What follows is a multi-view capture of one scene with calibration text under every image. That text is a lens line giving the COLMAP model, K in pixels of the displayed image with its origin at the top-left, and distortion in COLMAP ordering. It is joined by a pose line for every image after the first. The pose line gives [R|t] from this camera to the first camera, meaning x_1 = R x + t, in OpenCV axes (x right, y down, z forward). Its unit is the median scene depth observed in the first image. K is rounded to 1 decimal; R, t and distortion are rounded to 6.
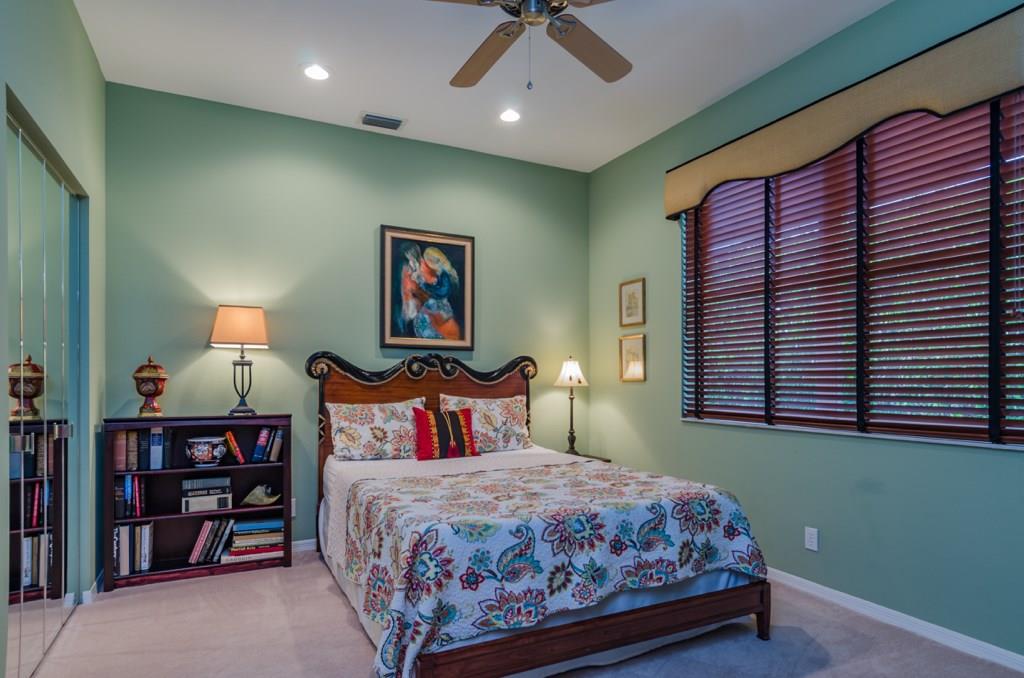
lens RADIAL K [[545.7, 0, 516.4], [0, 545.7, 374.3], [0, 0, 1]] dist [0.008041, -0.009929]
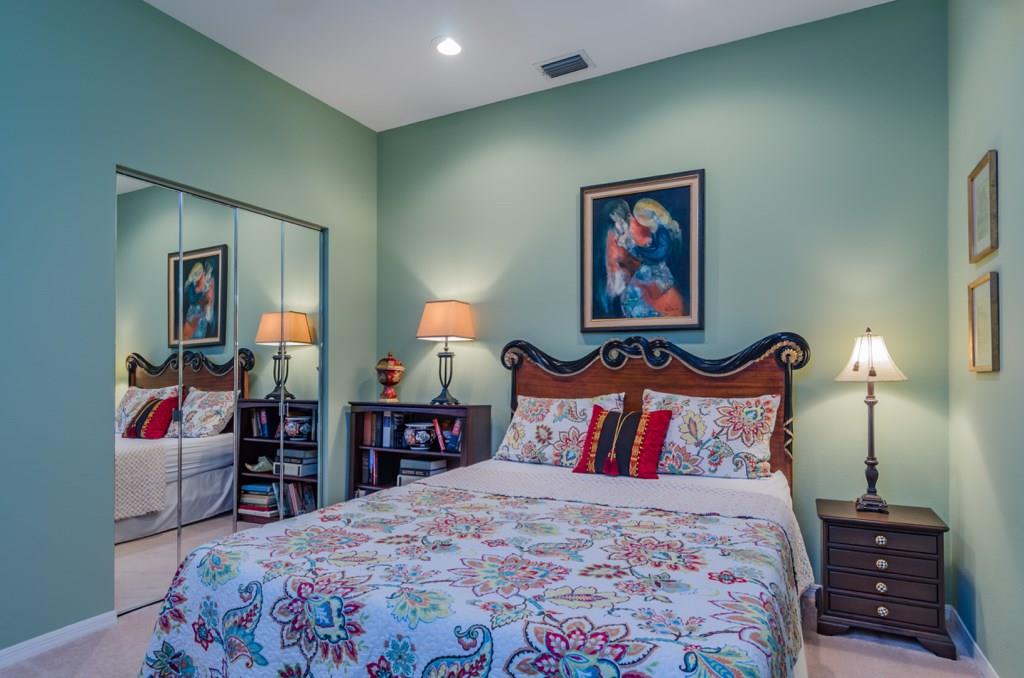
lens RADIAL K [[545.7, 0, 529.4], [0, 545.7, 366.2], [0, 0, 1]] dist [0.008041, -0.009929]
pose [[0.615449, -0.008835, -0.788127, 0.367897], [0.007825, 0.999956, -0.005099, 0.006821], [0.788138, -0.003028, 0.615491, 0.414757]]
